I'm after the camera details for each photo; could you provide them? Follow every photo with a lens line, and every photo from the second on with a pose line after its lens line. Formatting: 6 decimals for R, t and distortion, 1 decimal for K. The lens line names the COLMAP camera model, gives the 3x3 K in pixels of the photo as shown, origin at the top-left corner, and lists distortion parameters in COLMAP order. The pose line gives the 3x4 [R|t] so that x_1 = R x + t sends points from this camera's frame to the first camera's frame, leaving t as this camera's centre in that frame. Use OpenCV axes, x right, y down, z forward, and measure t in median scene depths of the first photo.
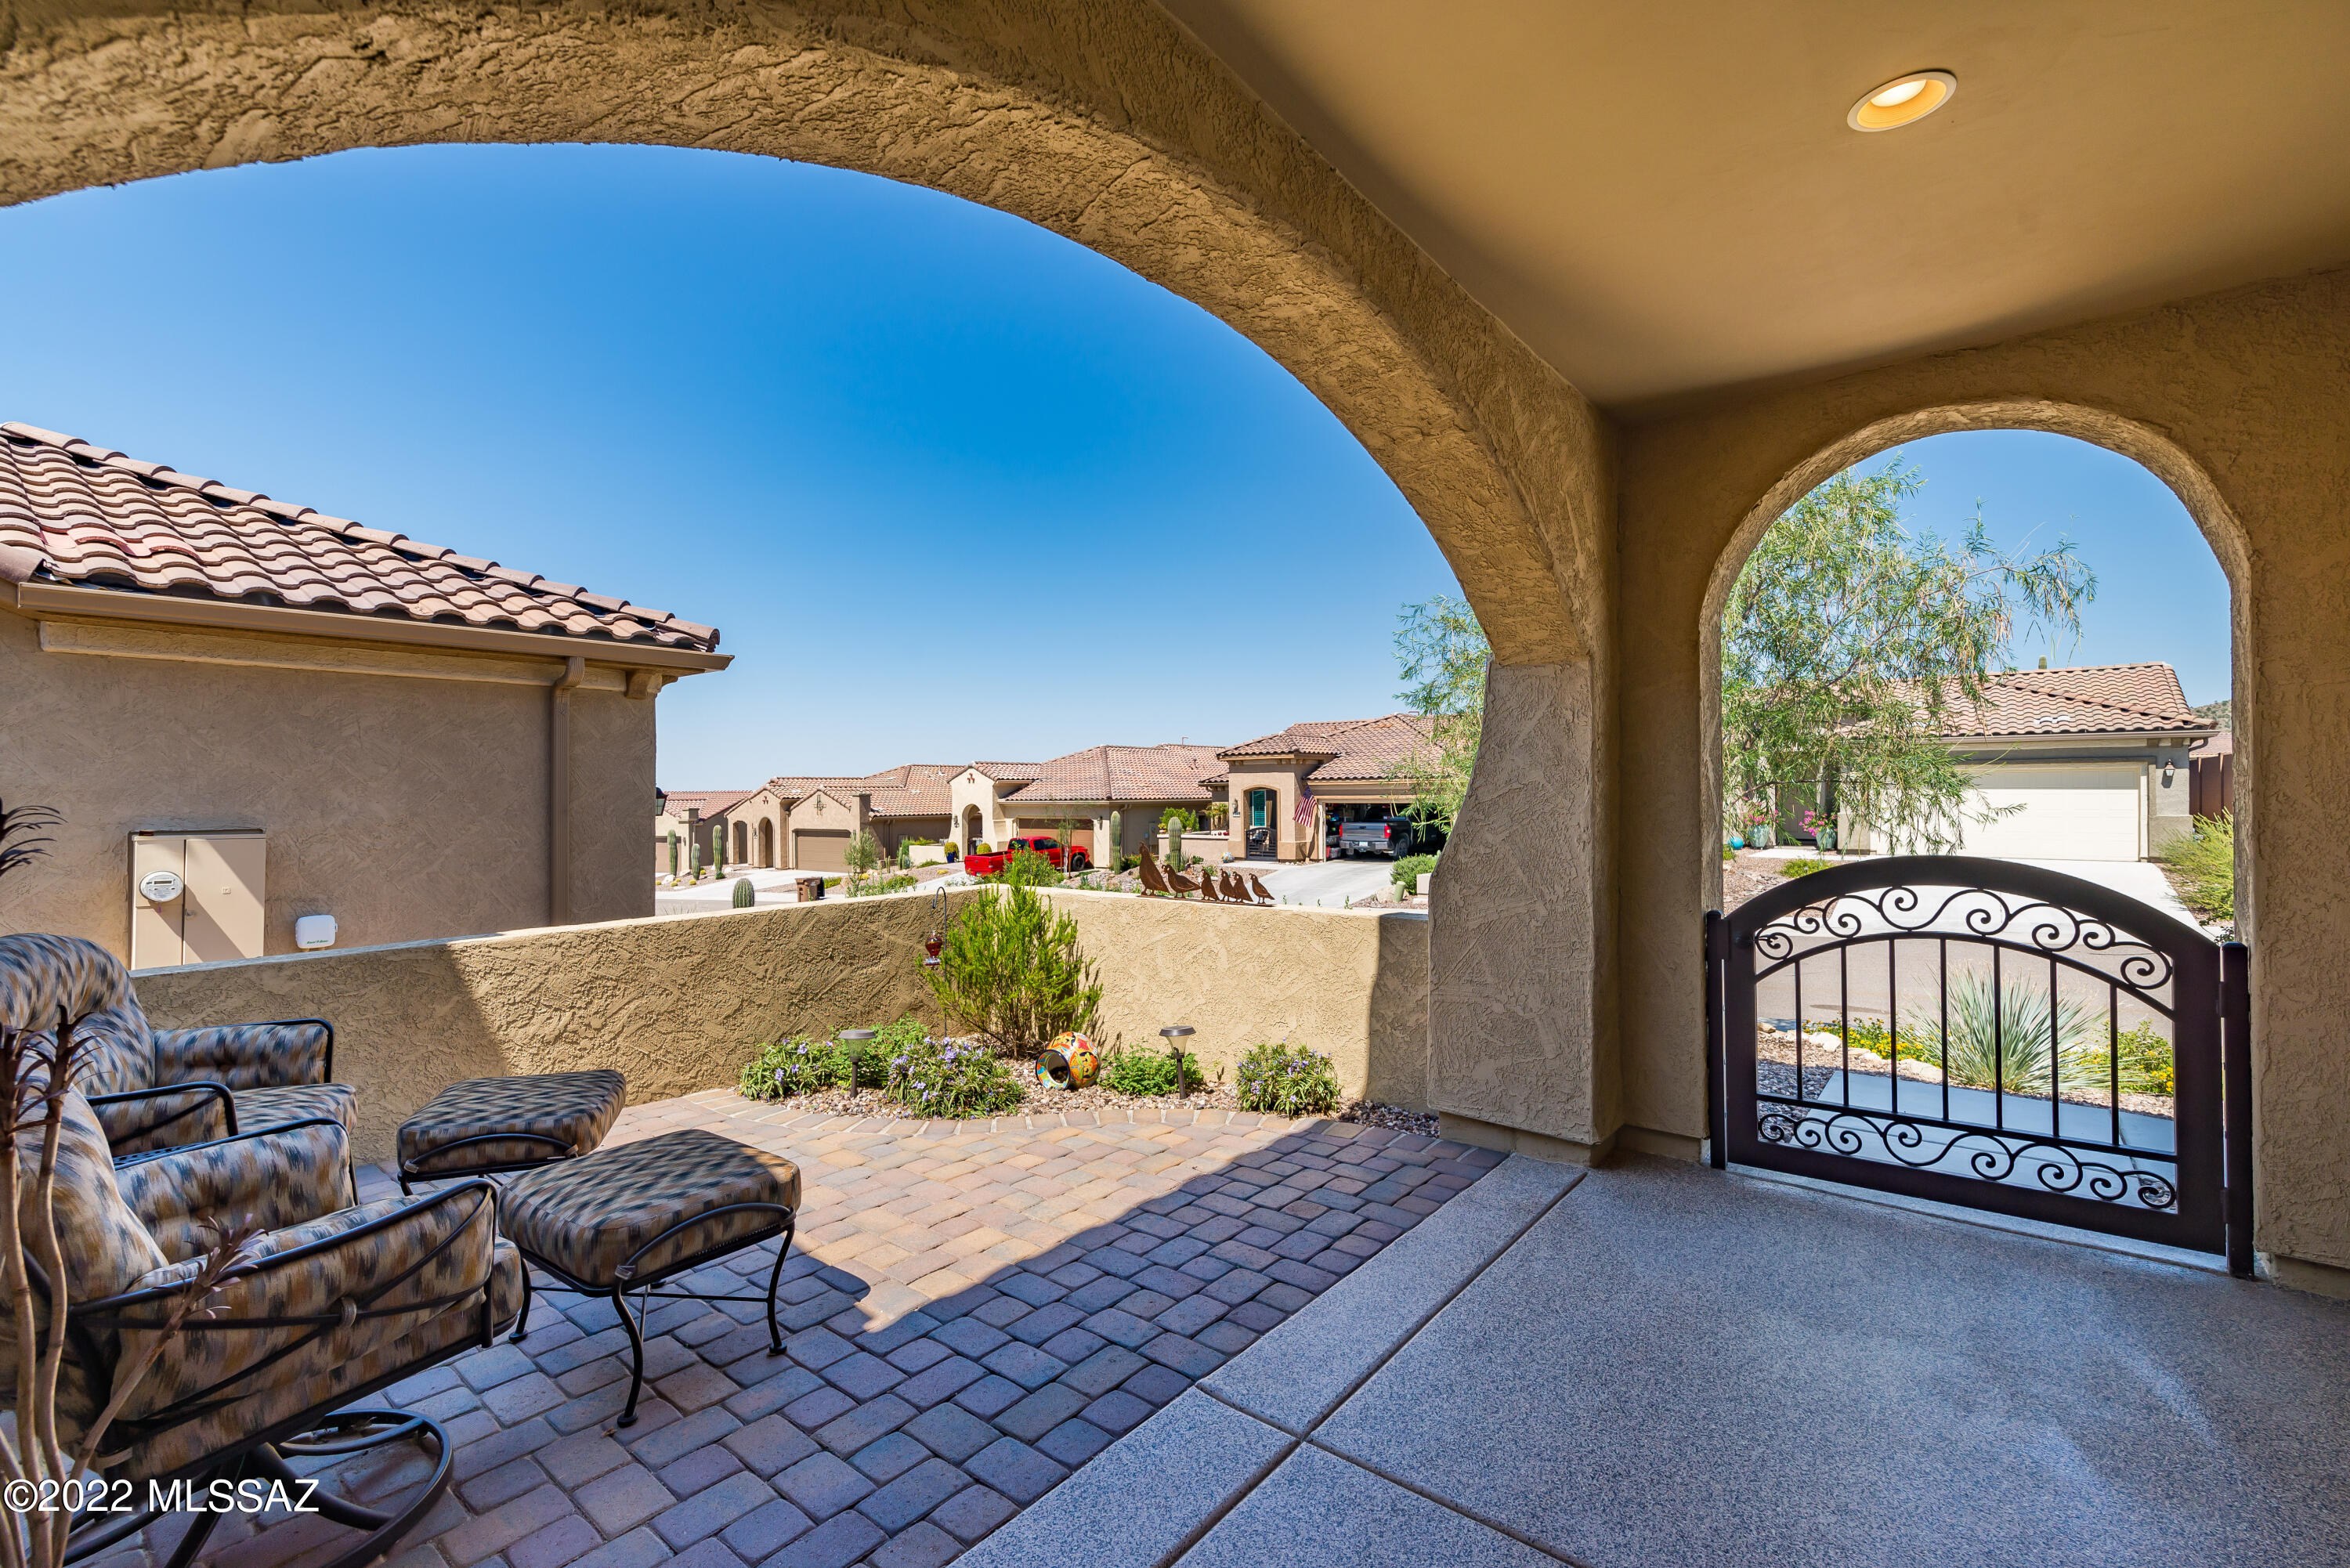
lens RADIAL K [[1018.6, 0, 1179.0], [0, 1018.6, 794.0], [0, 0, 1]] dist [0.005037, -0.000376]
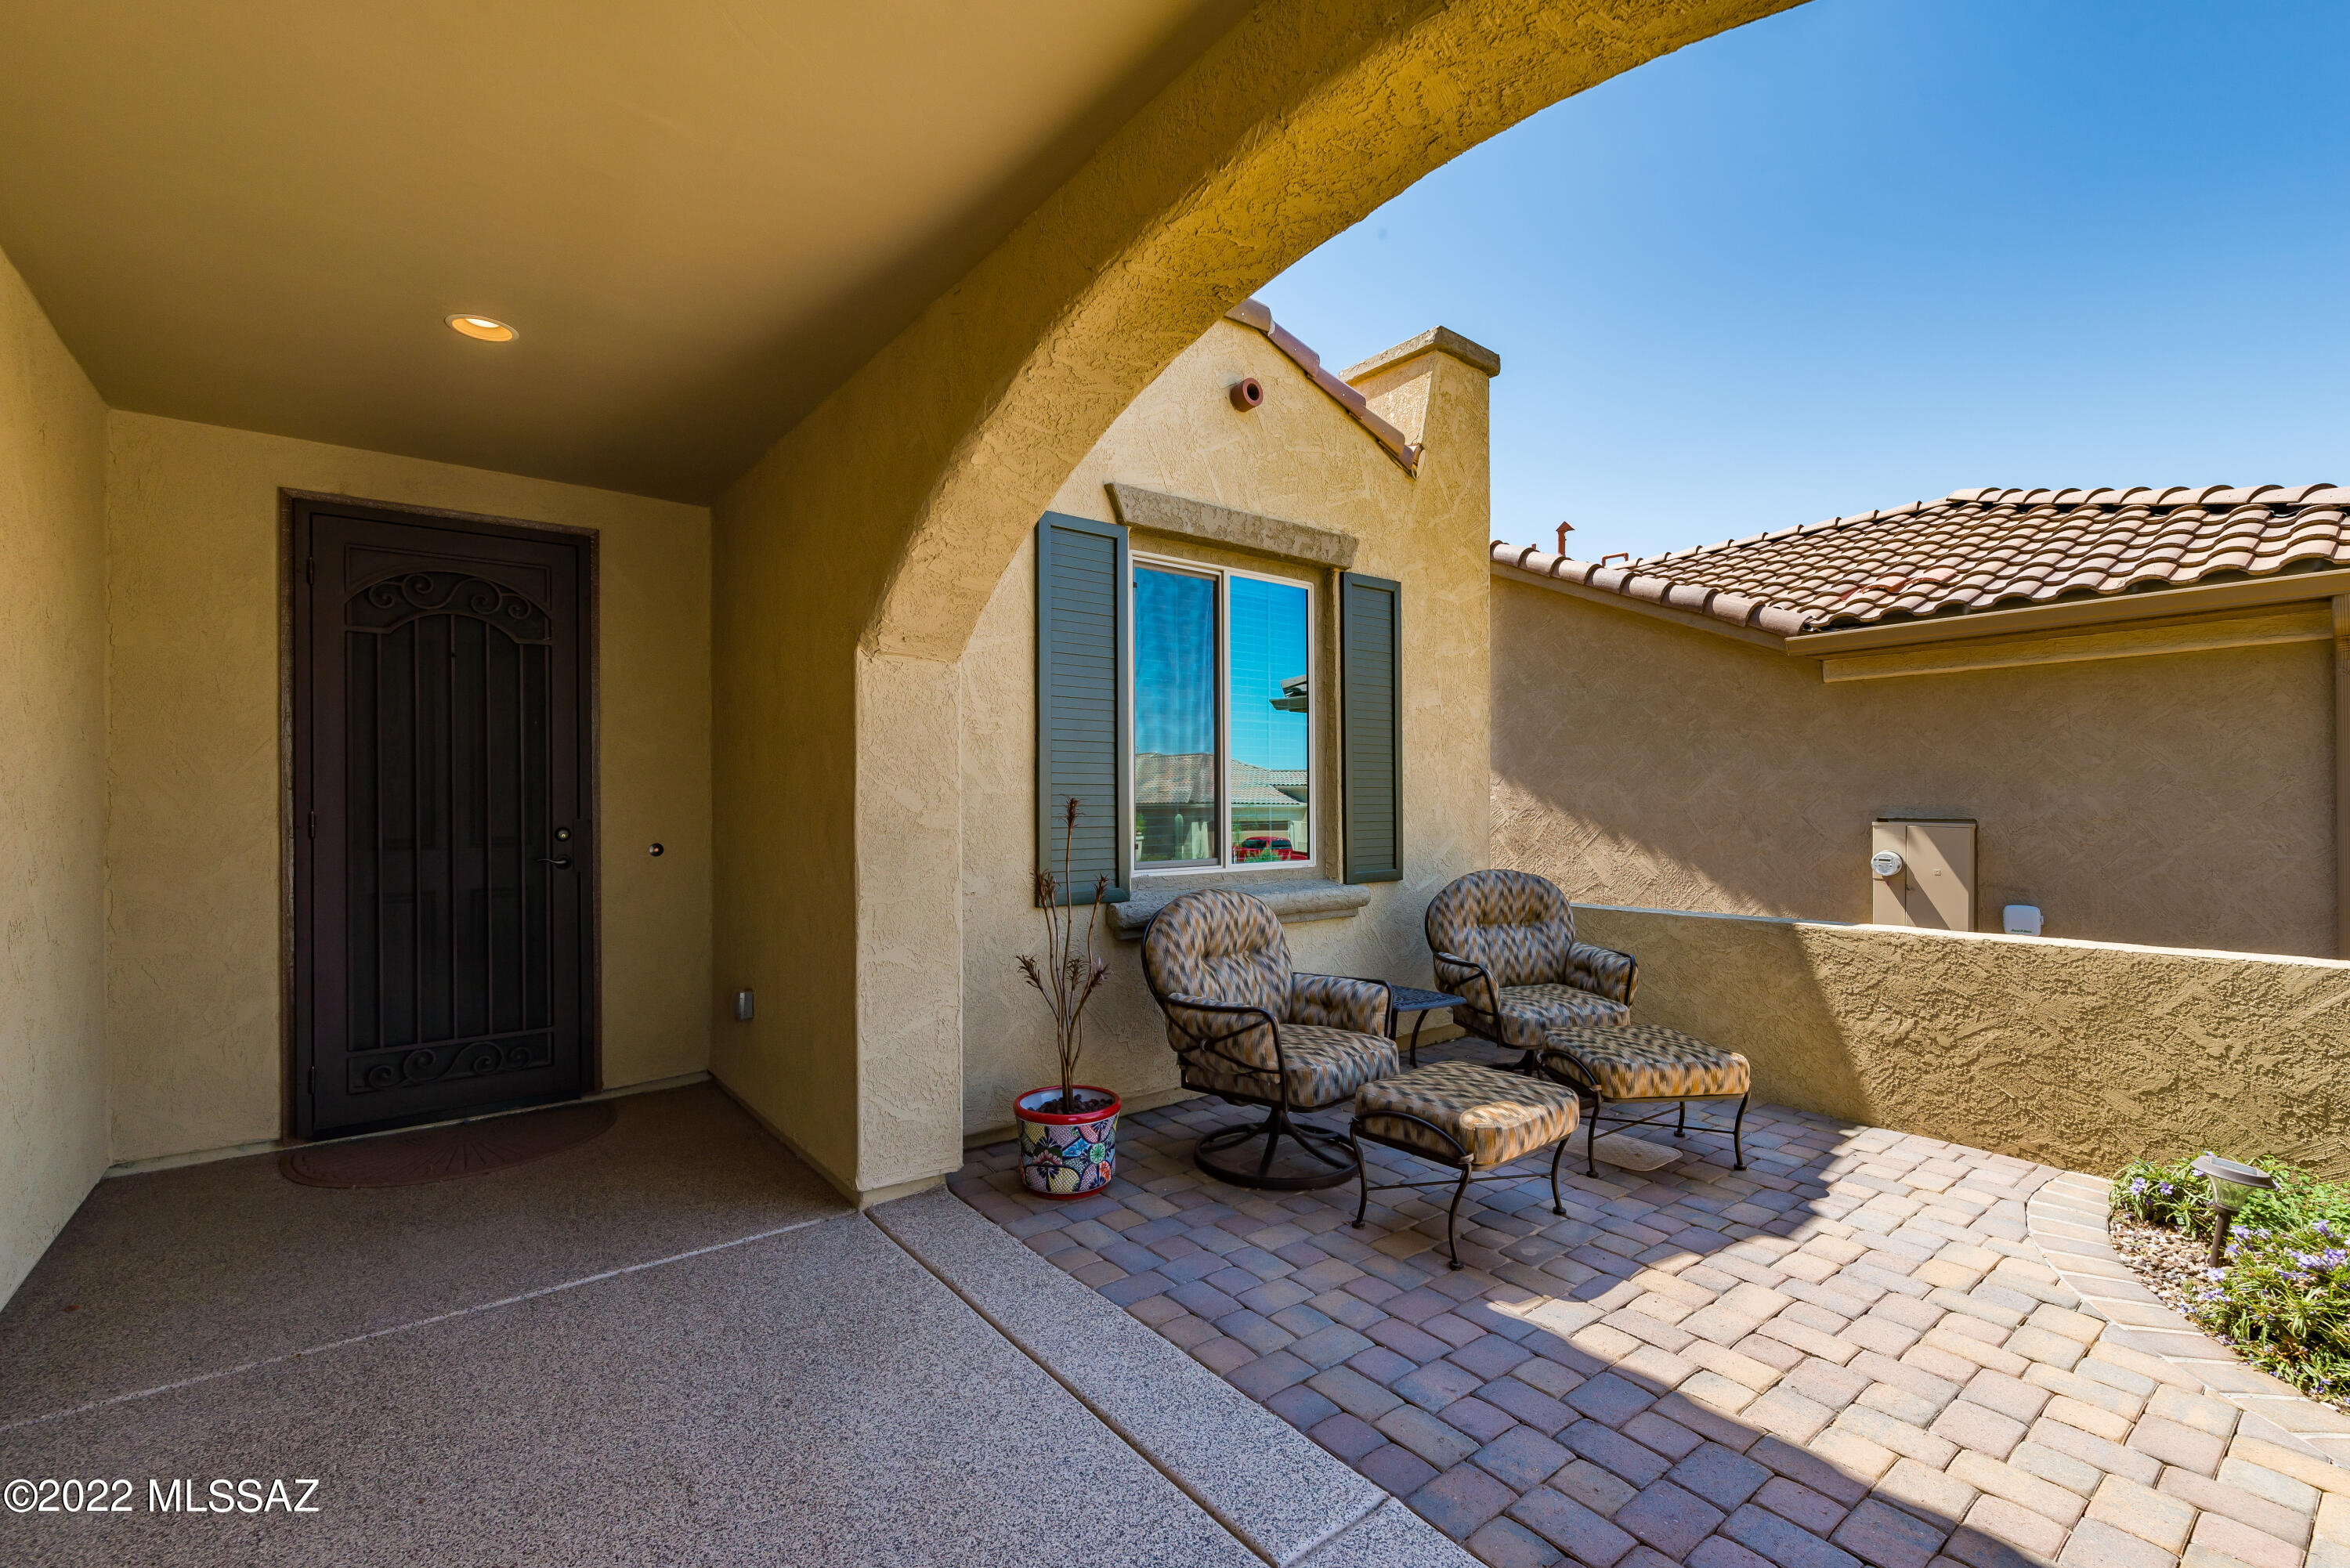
lens RADIAL K [[1018.6, 0, 1179.0], [0, 1018.6, 794.0], [0, 0, 1]] dist [0.005037, -0.000376]
pose [[-0.228474, 0.002370, -0.973547, 0.445814], [0.007694, 0.999970, 0.000629, 0.000204], [0.973520, -0.007347, -0.228485, 0.526684]]
